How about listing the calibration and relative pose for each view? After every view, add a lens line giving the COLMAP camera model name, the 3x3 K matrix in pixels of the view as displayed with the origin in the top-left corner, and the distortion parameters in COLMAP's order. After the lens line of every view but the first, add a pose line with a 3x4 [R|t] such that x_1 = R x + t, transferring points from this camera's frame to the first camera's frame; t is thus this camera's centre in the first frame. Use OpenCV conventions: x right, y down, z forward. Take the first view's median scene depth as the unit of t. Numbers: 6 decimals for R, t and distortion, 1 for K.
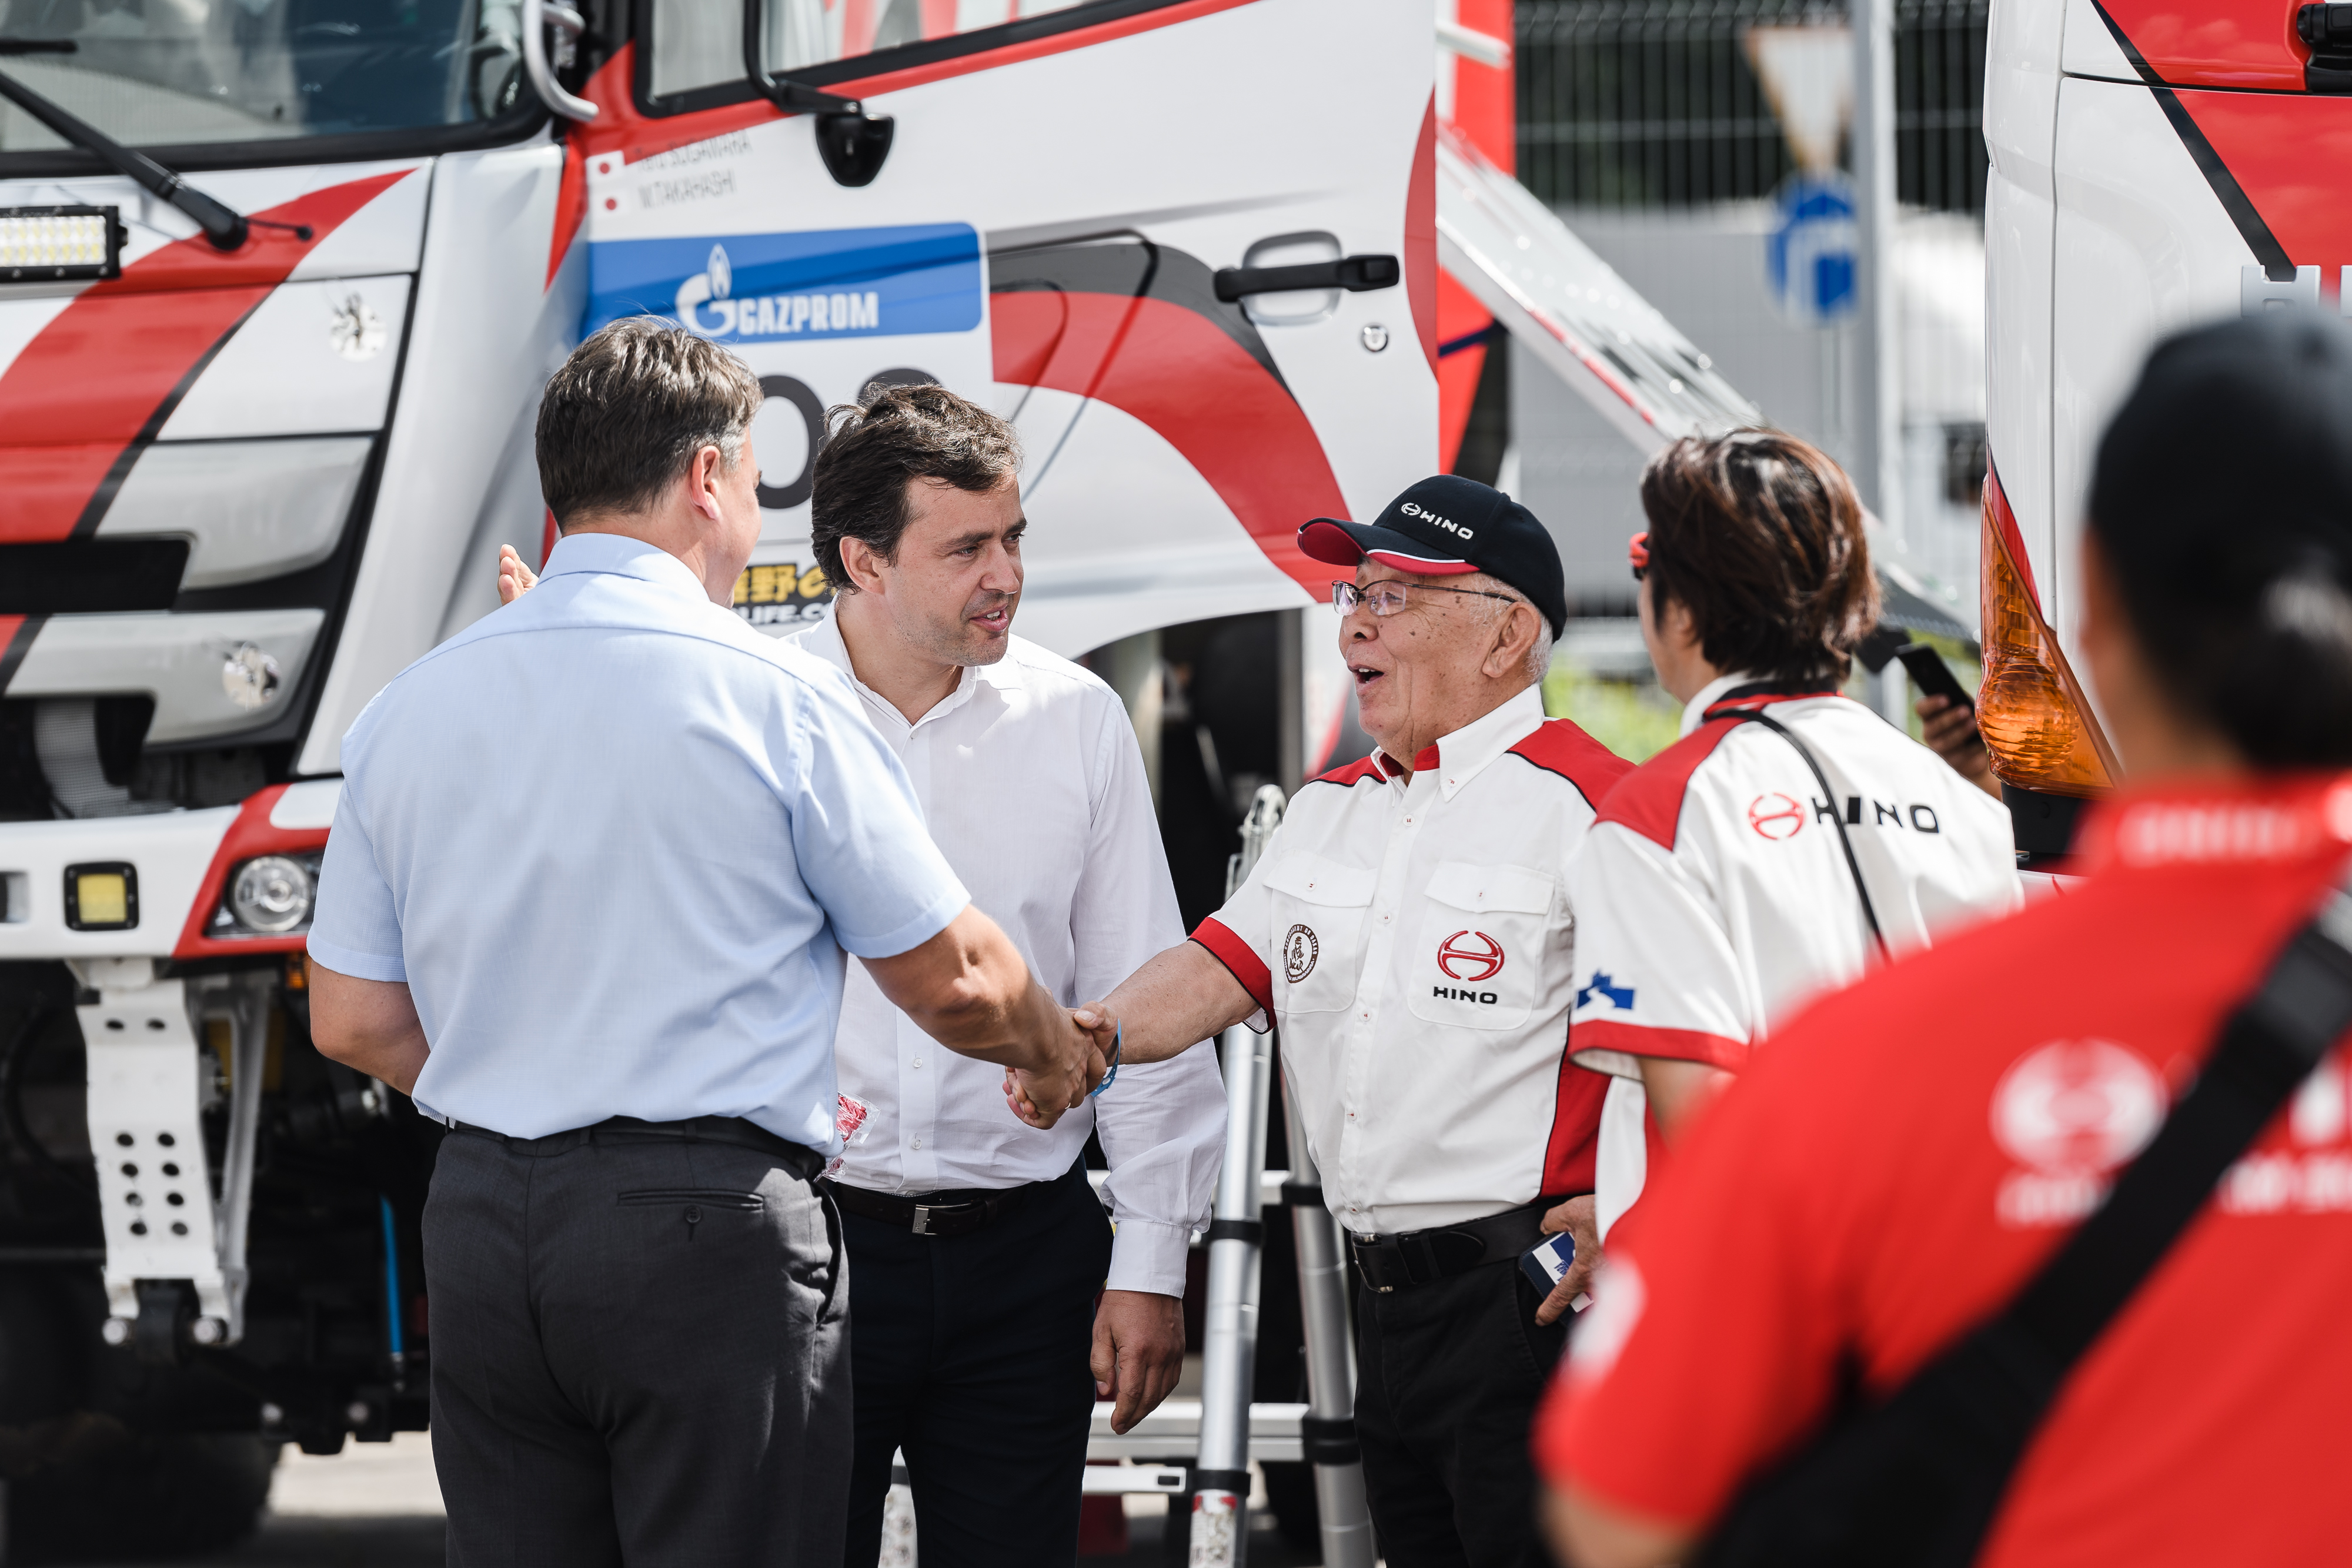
lens RADIAL K [[12864.7, 0, 1176.1], [0, 12864.7, 784.1], [0, 0, 1]] dist [-0.156514, 0.000000]
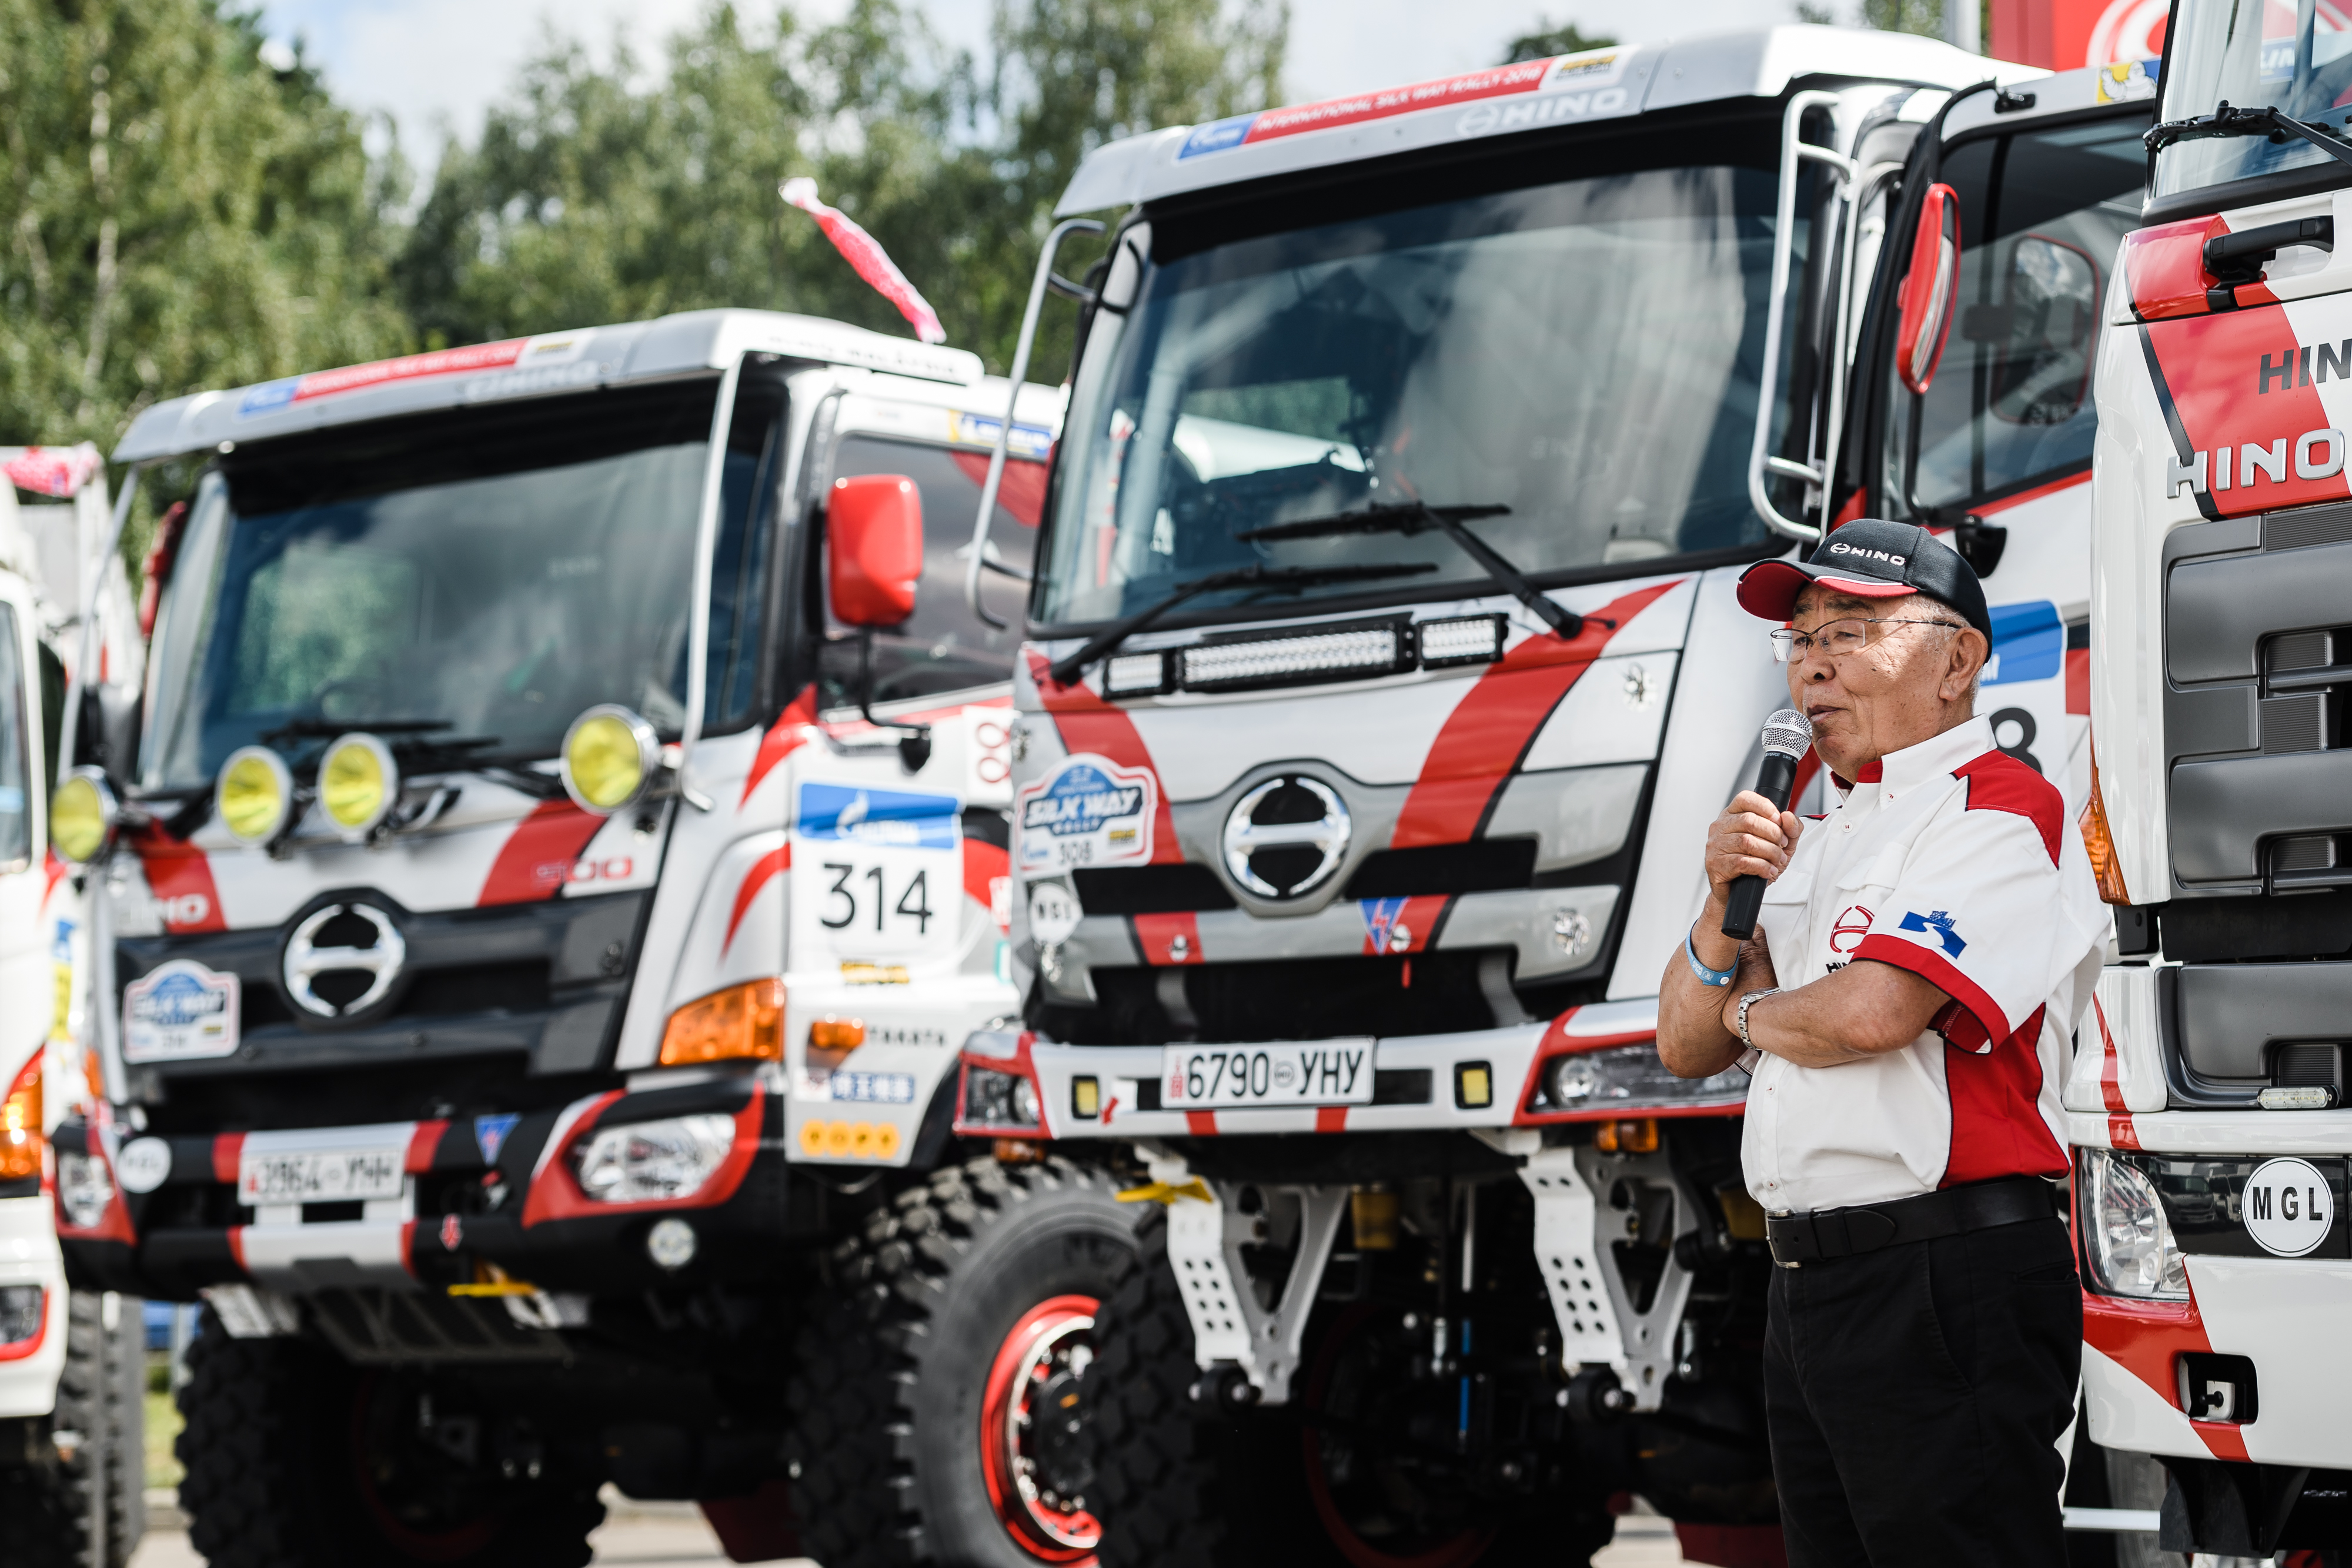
lens RADIAL K [[6486.9, 0, 1181.0], [0, 6486.9, 779.4], [0, 0, 1]] dist [0.114369, 0.000000]
pose [[0.819272, -0.031676, -0.572530, 0.308078], [-0.025427, 0.995484, -0.091462, 0.042038], [0.572841, 0.089490, 0.814767, 0.380936]]
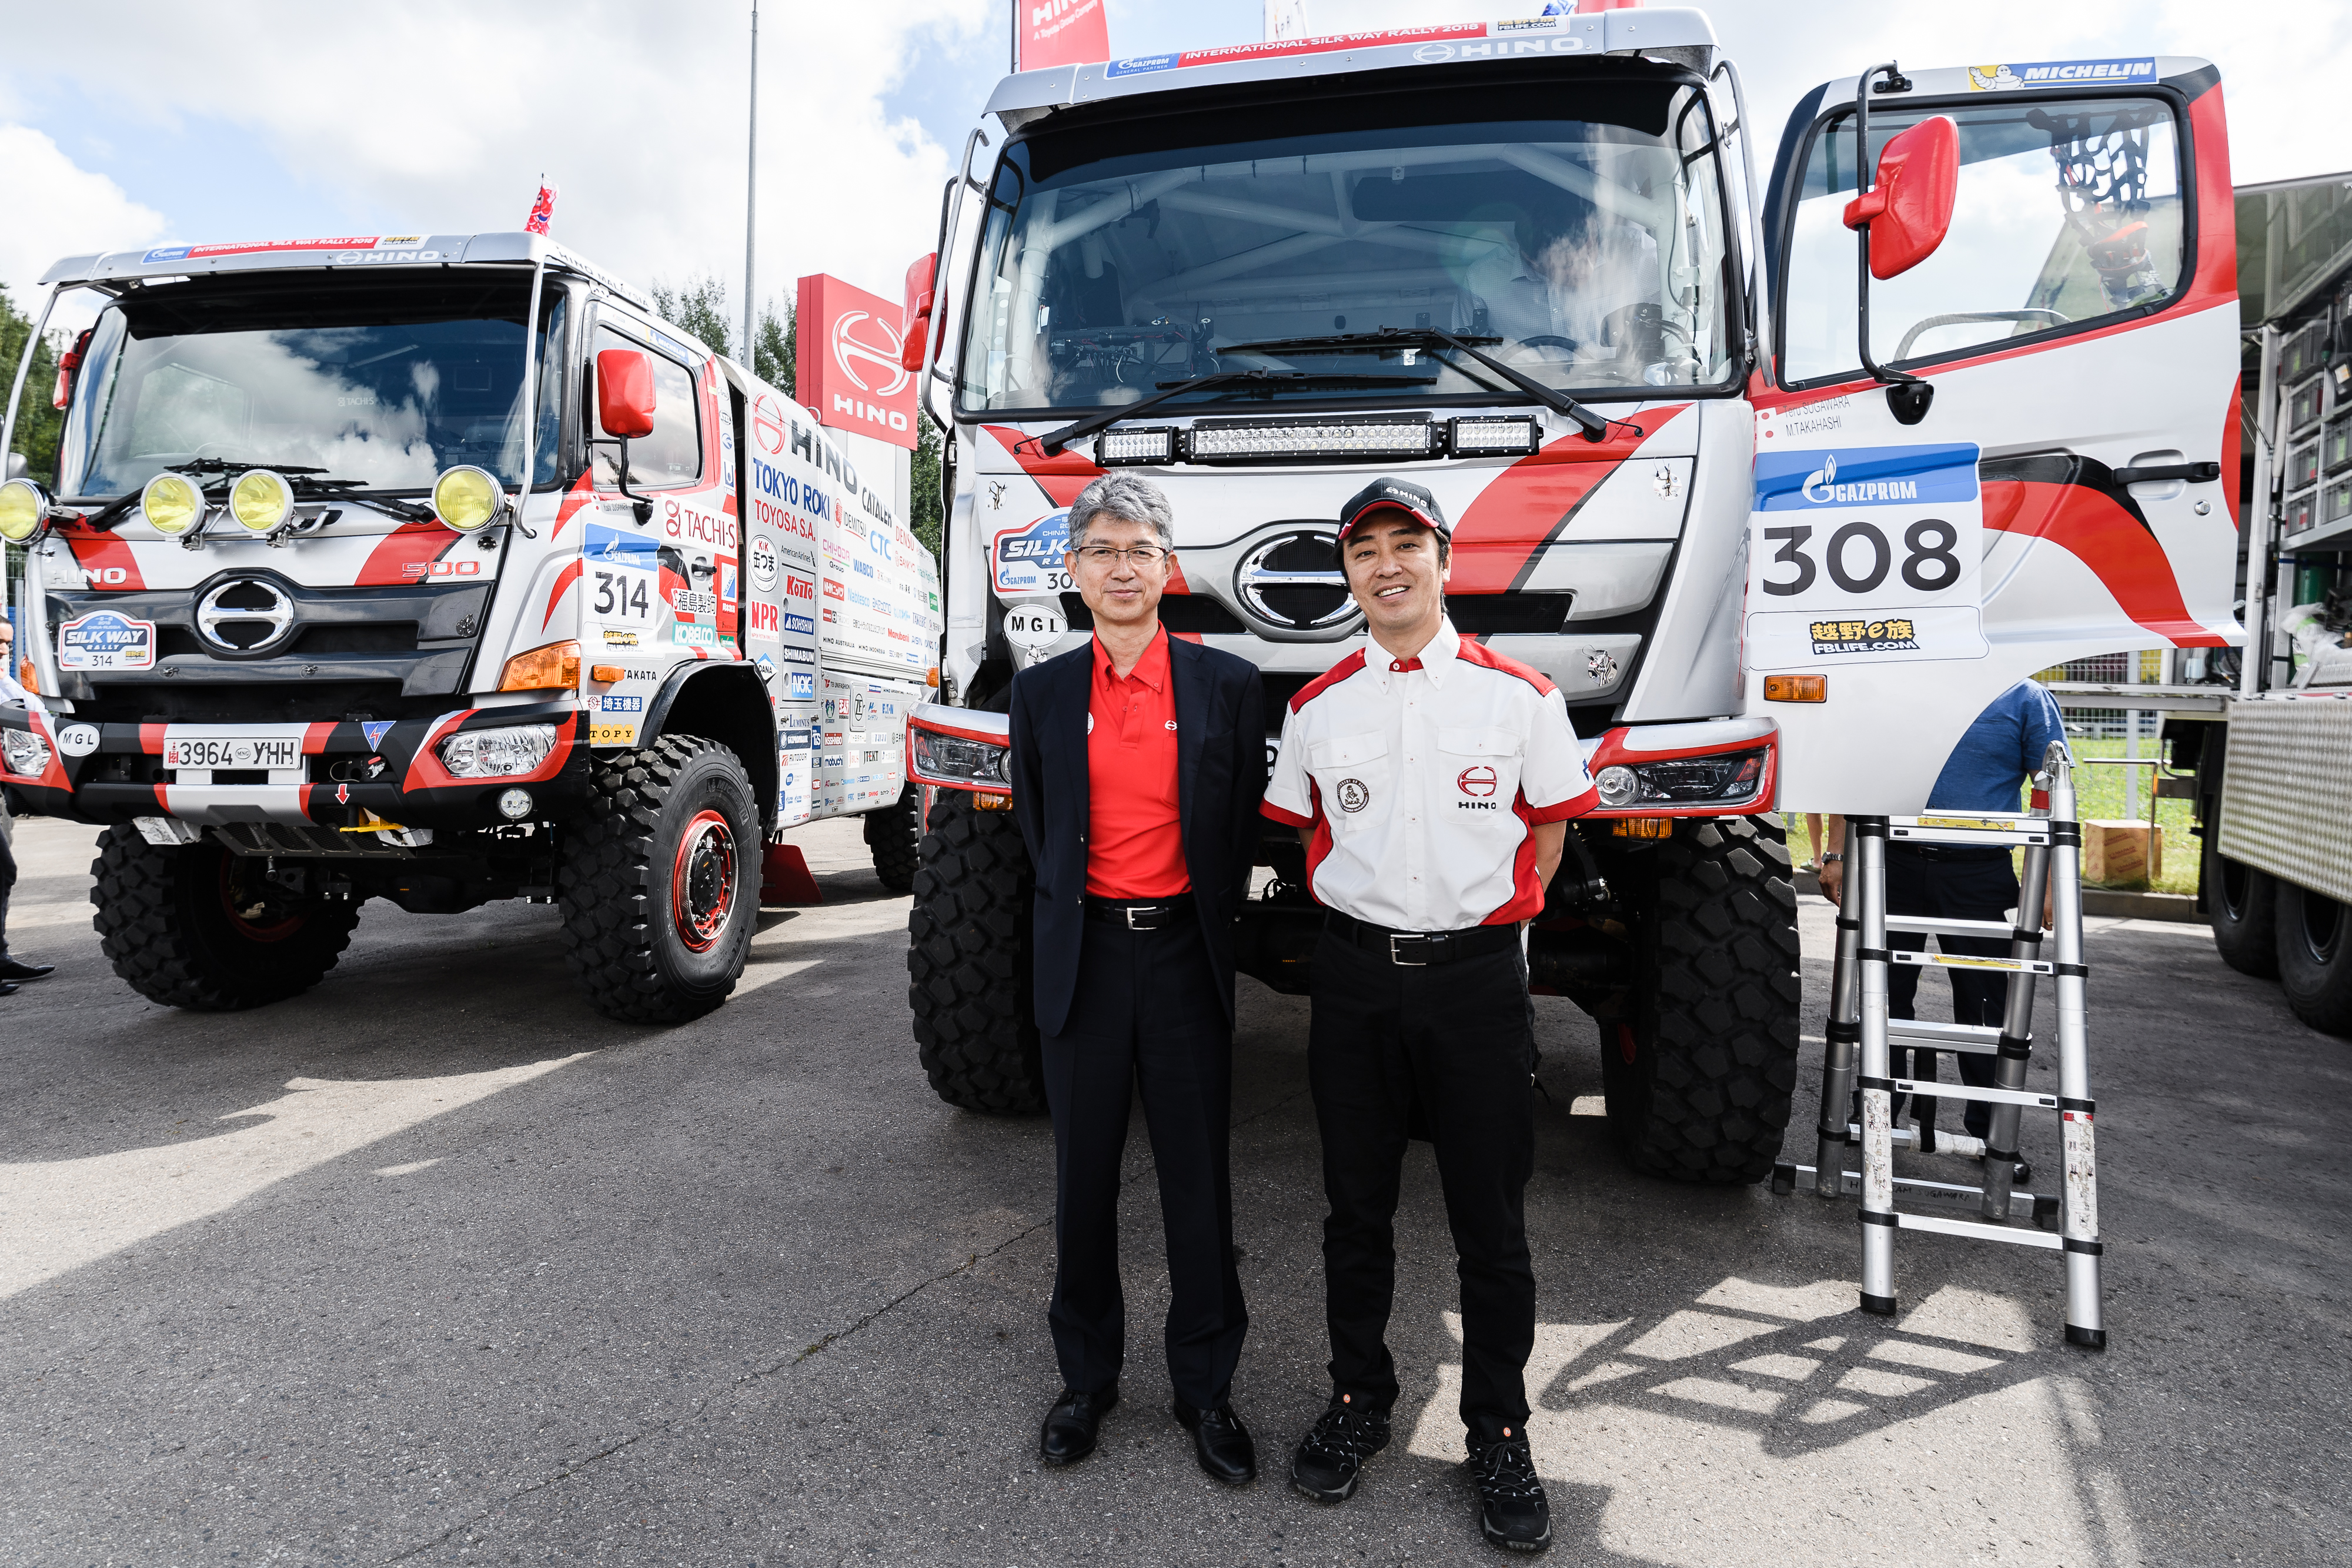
lens RADIAL K [[1291.6, 0, 1130.2], [0, 1291.6, 719.8], [0, 0, 1]] dist [0.000816, 0.001621]
pose [[0.998932, 0.031562, -0.033750, -0.134118], [-0.031646, 0.999497, -0.001963, 0.001688], [0.033671, 0.003029, 0.999428, 0.808164]]
